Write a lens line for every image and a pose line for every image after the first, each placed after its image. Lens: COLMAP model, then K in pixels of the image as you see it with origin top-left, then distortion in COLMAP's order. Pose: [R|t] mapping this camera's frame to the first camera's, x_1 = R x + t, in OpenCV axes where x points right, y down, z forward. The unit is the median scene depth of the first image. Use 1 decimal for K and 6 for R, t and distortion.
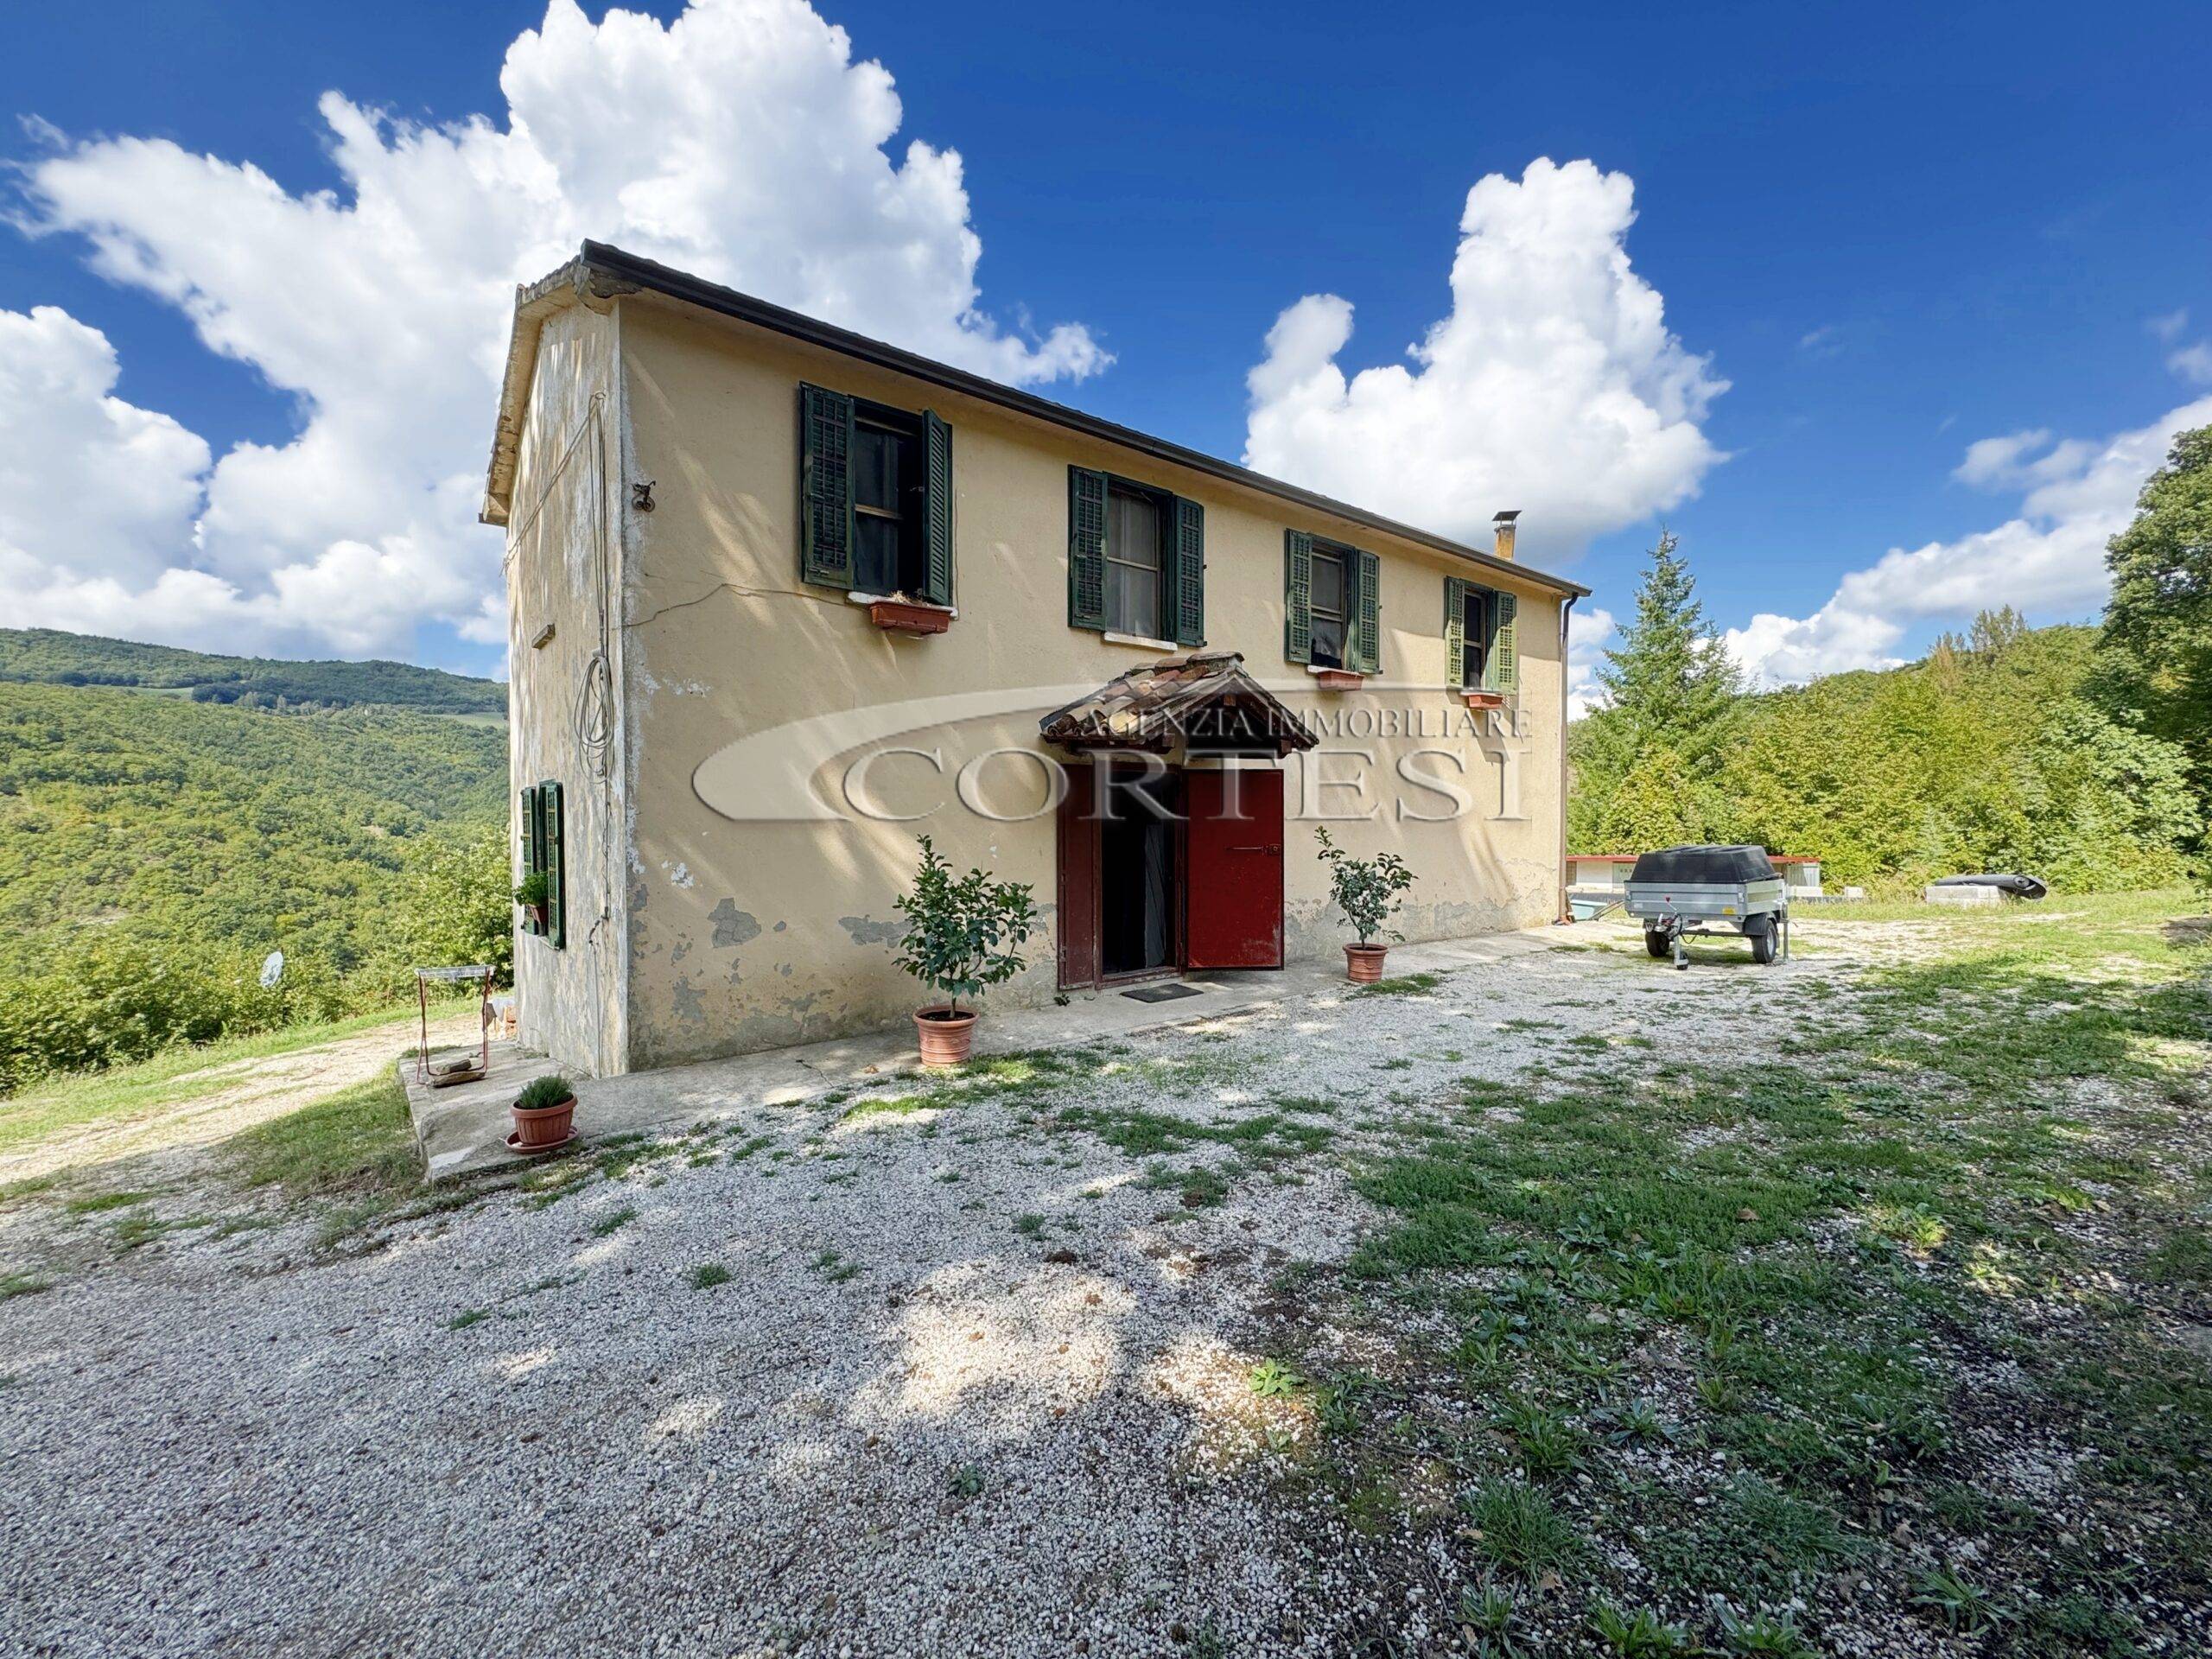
lens RADIAL K [[916.3, 0, 1103.7], [0, 916.3, 826.8], [0, 0, 1]] dist [-0.002248, -0.000369]
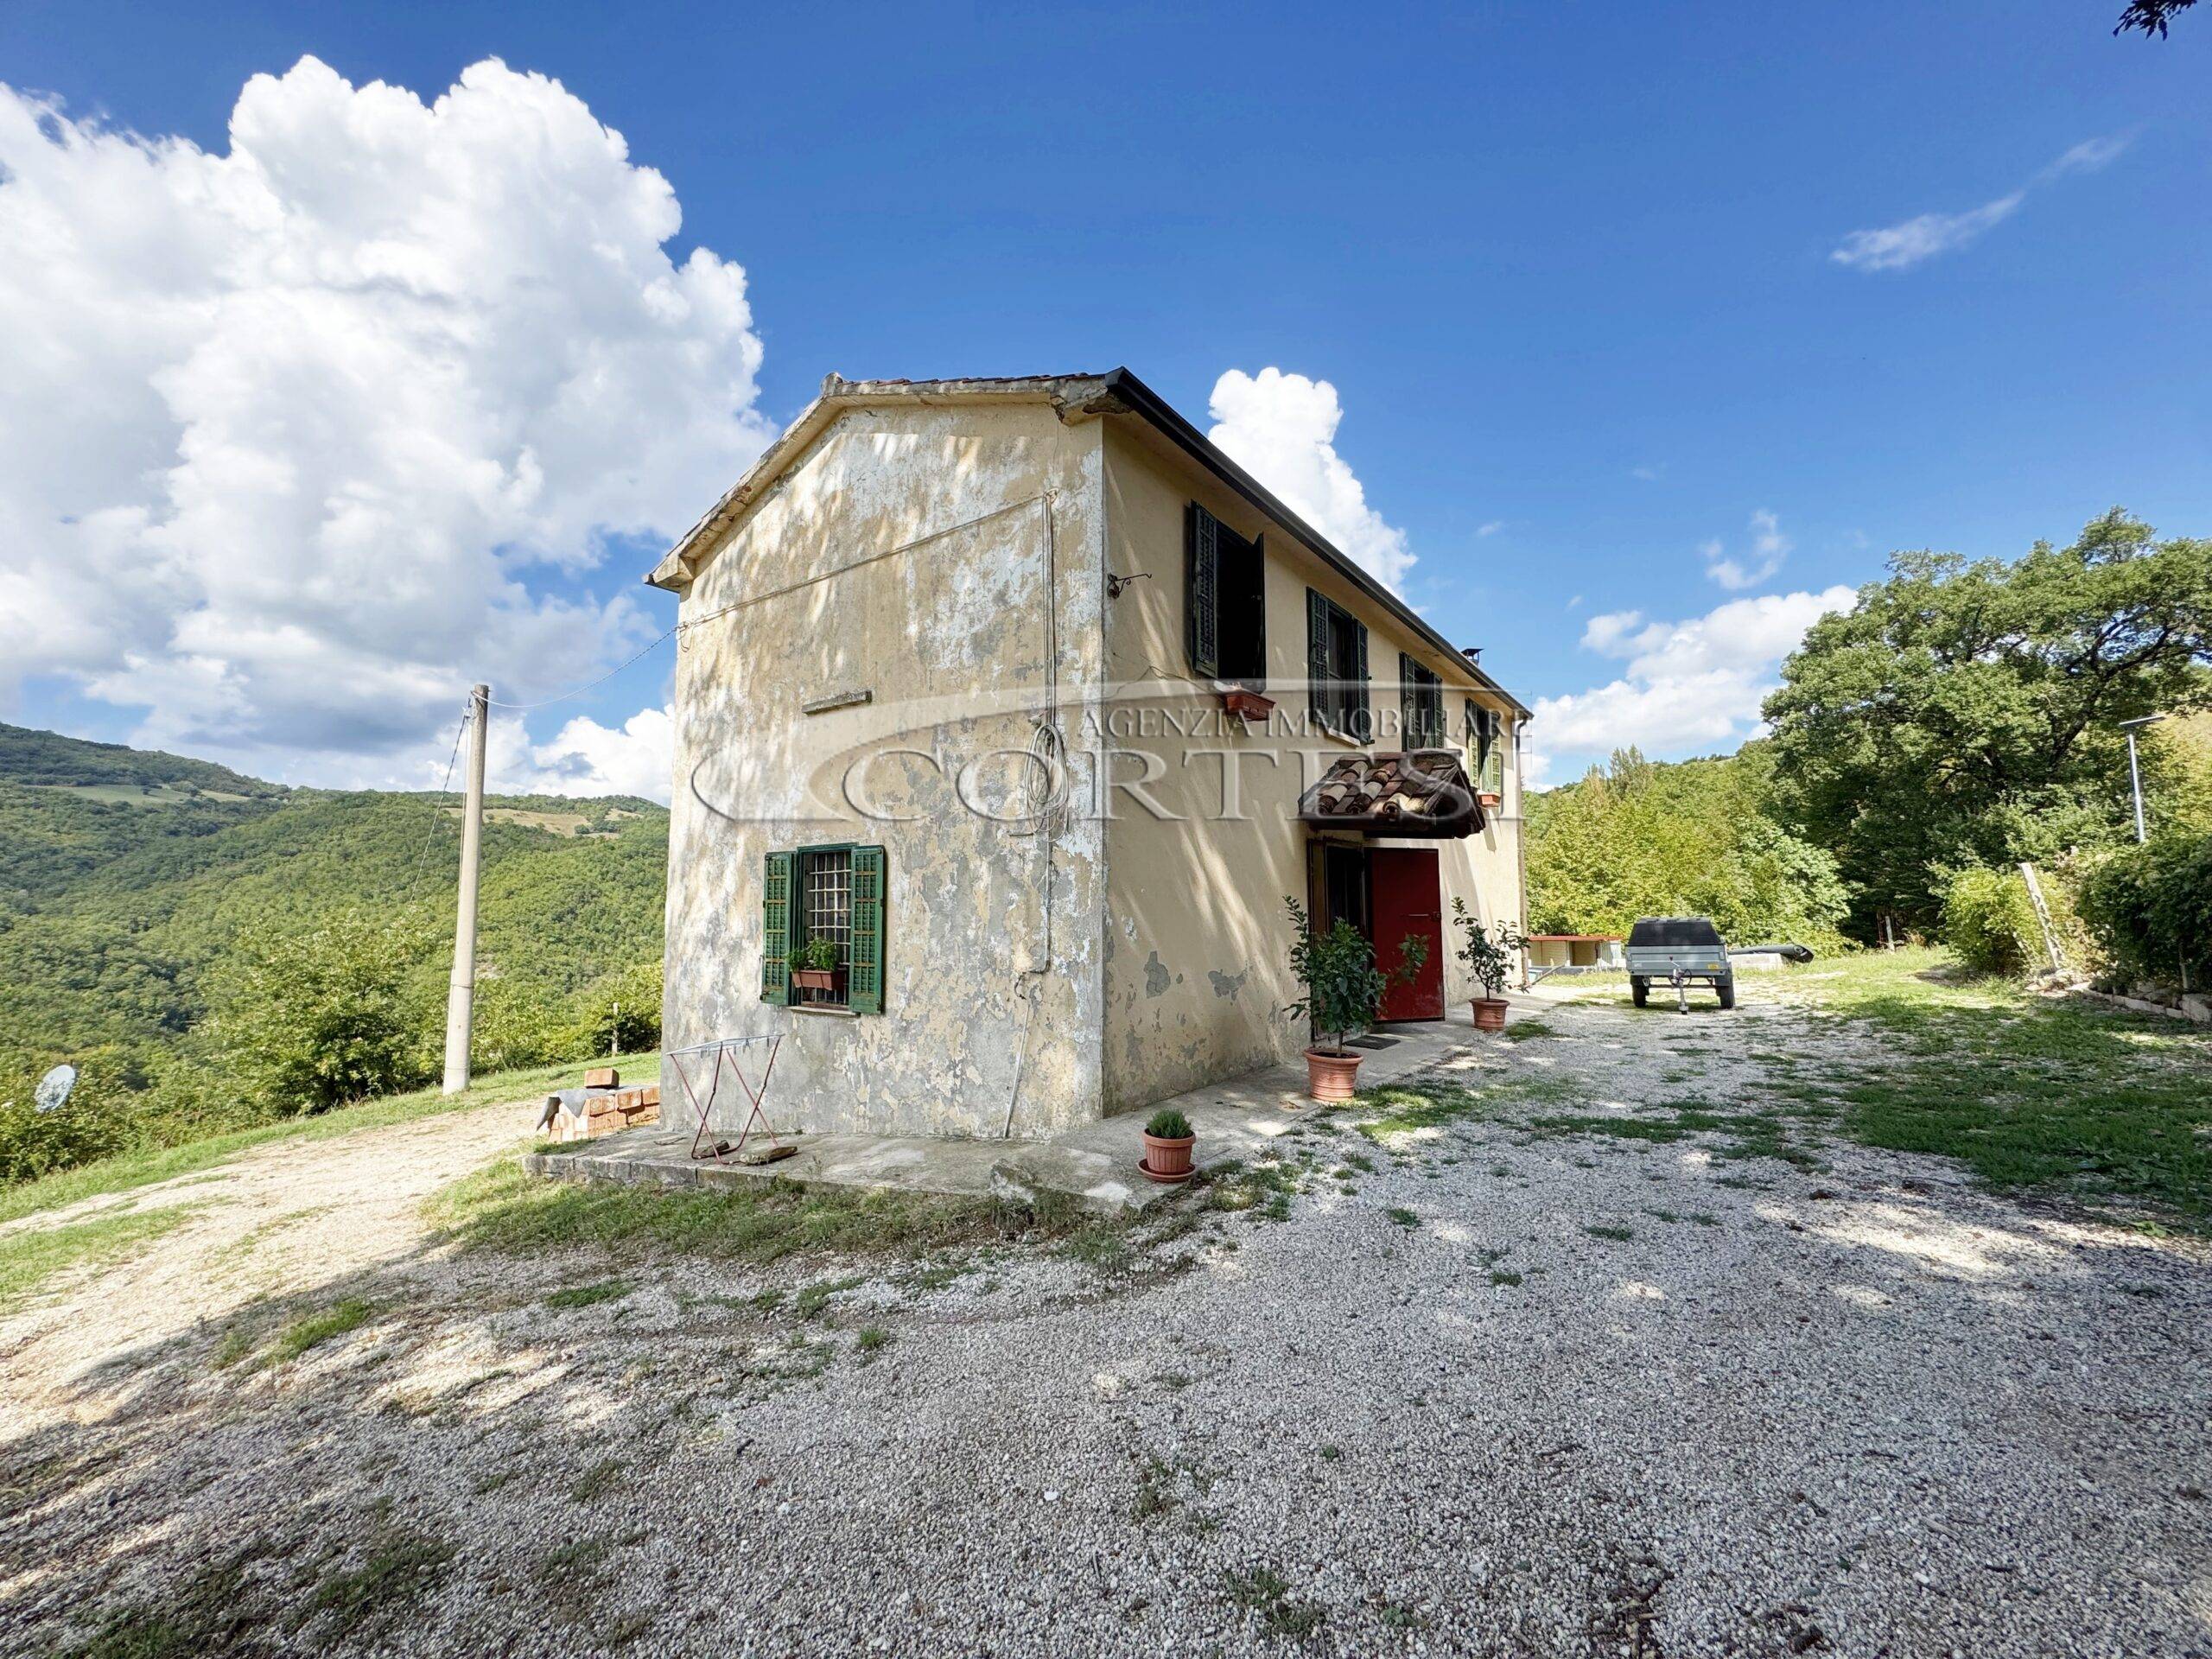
lens RADIAL K [[888.0, 0, 1113.8], [0, 888.0, 826.4], [0, 0, 1]] dist [-0.002007, -0.000316]
pose [[0.967337, 0.024372, 0.252318, -0.394217], [0.002619, 0.994353, -0.106090, 0.023273], [-0.253478, 0.103286, 0.961811, -0.003900]]
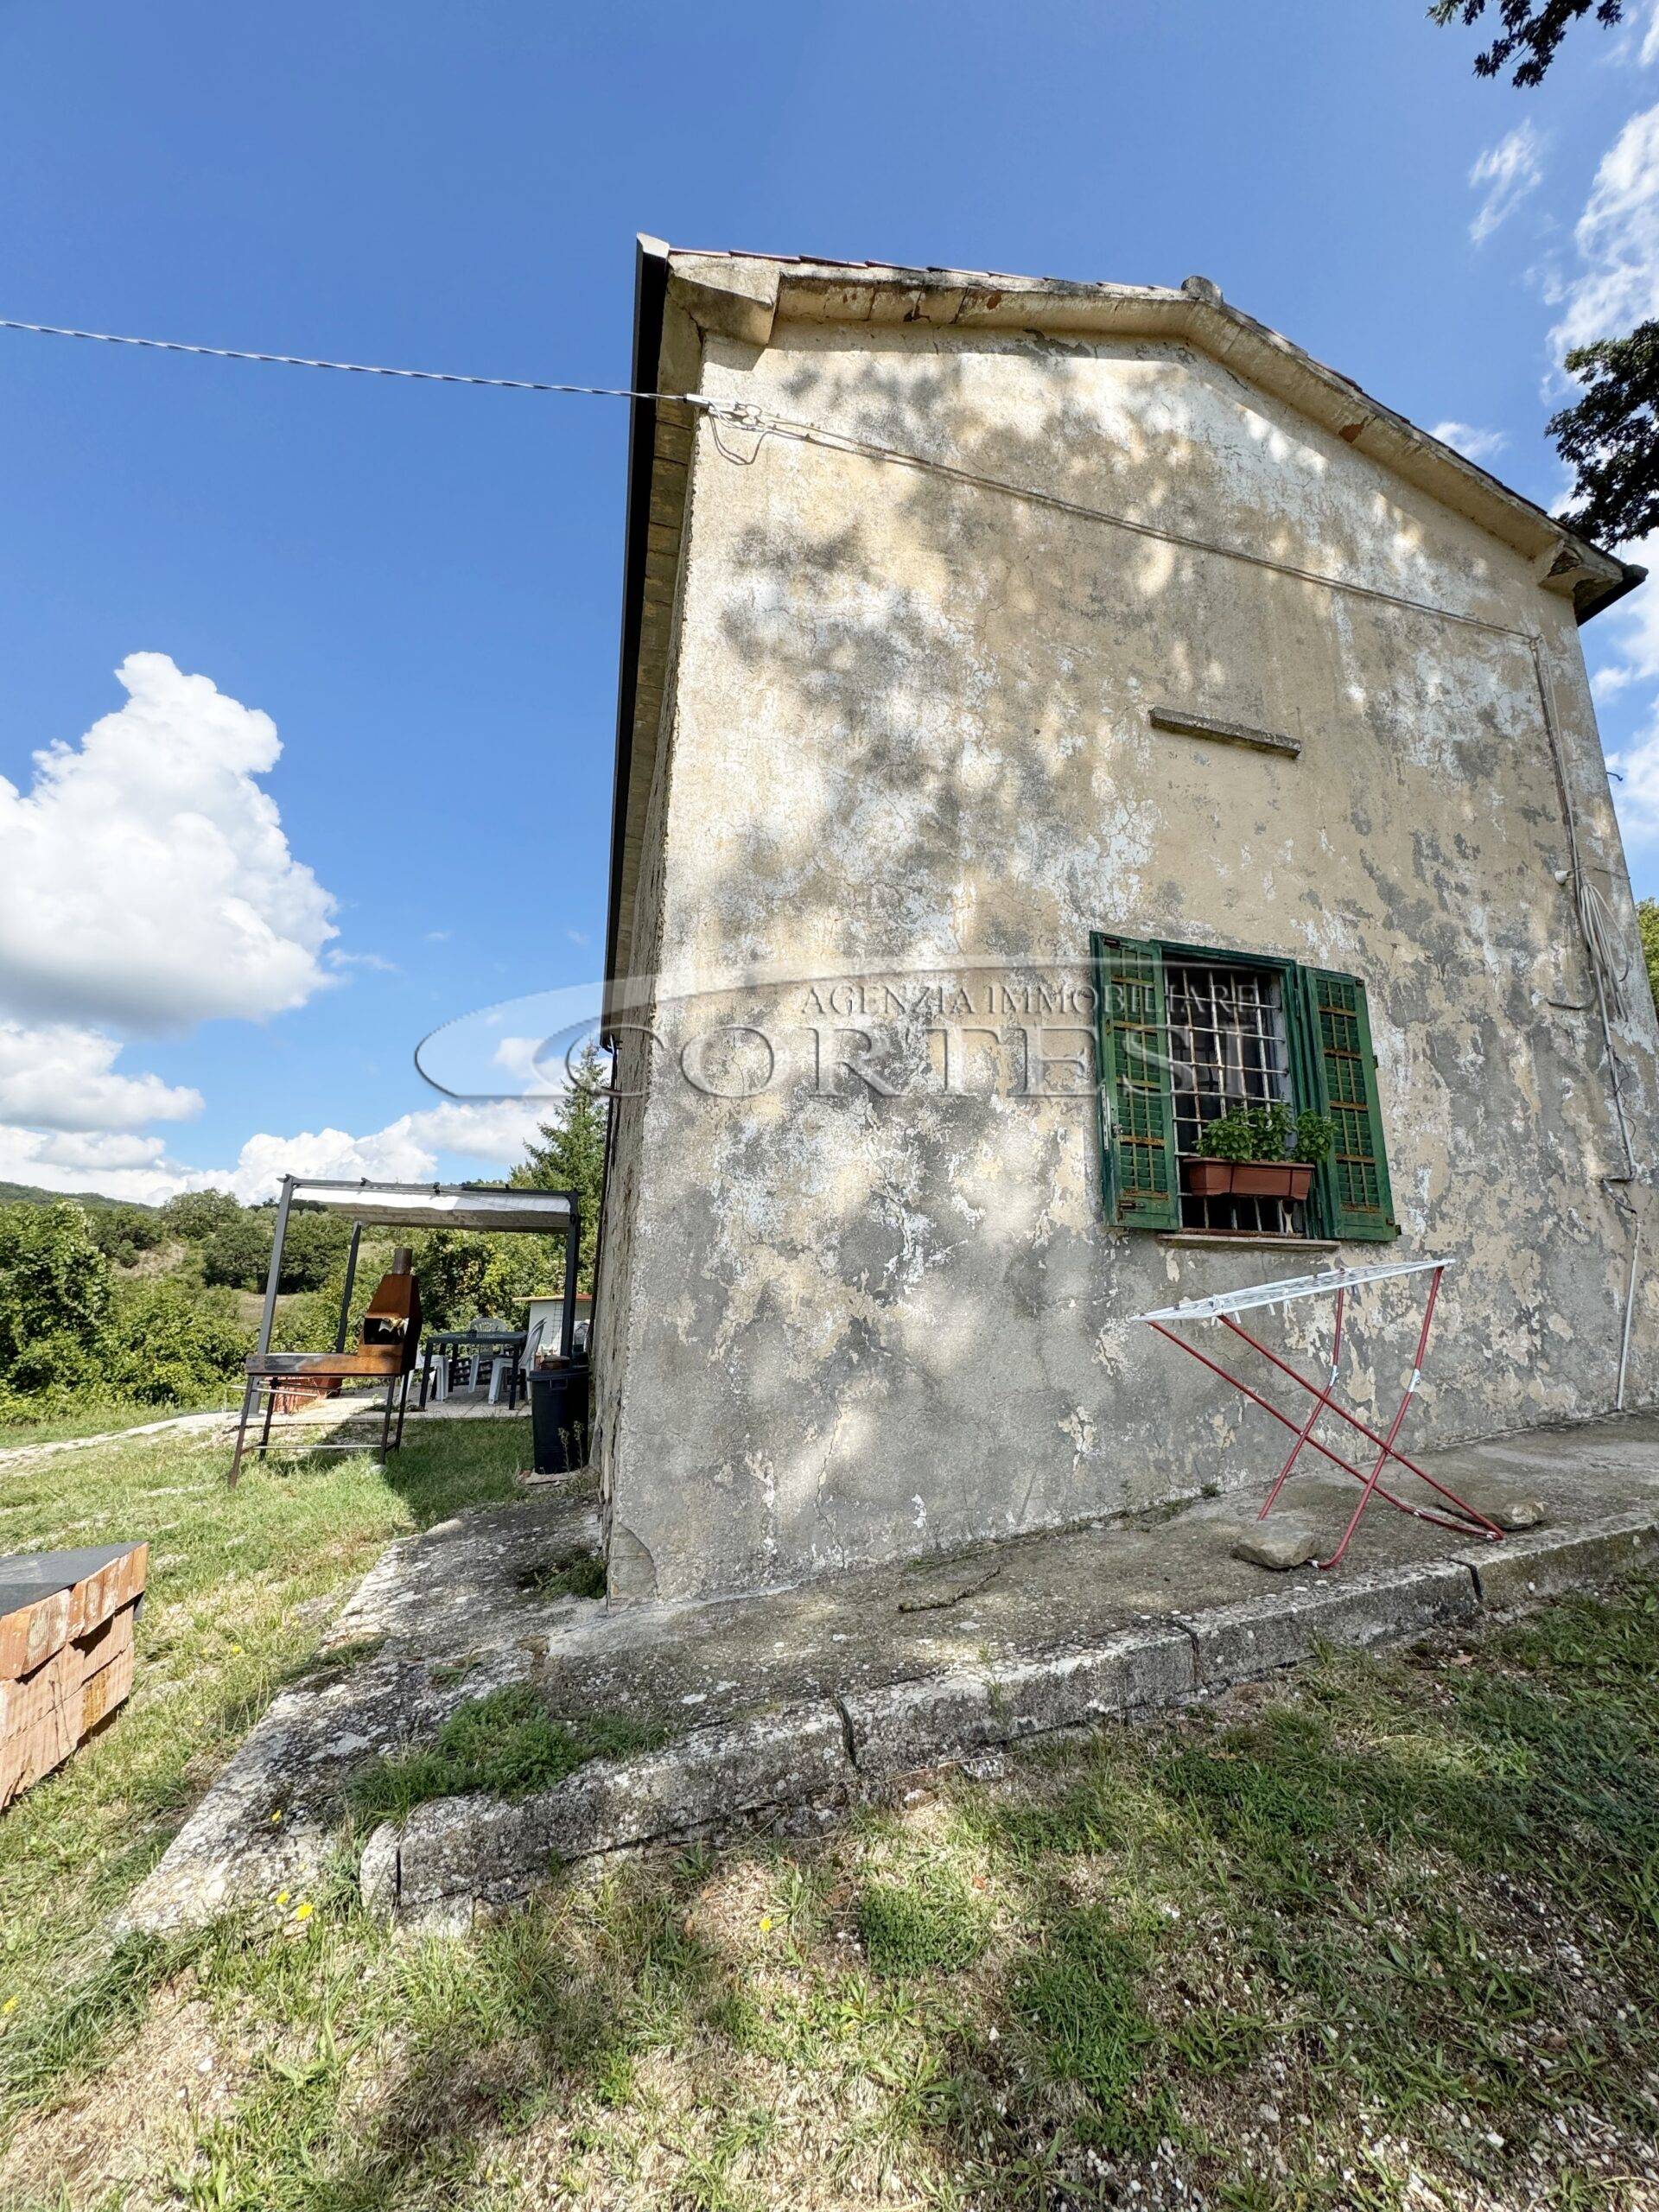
lens RADIAL K [[888.0, 0, 829.5], [0, 888.0, 1106.0], [0, 0, 1]] dist [-0.002007, -0.000316]
pose [[0.399432, 0.225011, 0.888720, -0.827263], [-0.007948, 0.970225, -0.242075, 0.123848], [-0.916728, 0.089629, 0.389327, 0.715317]]
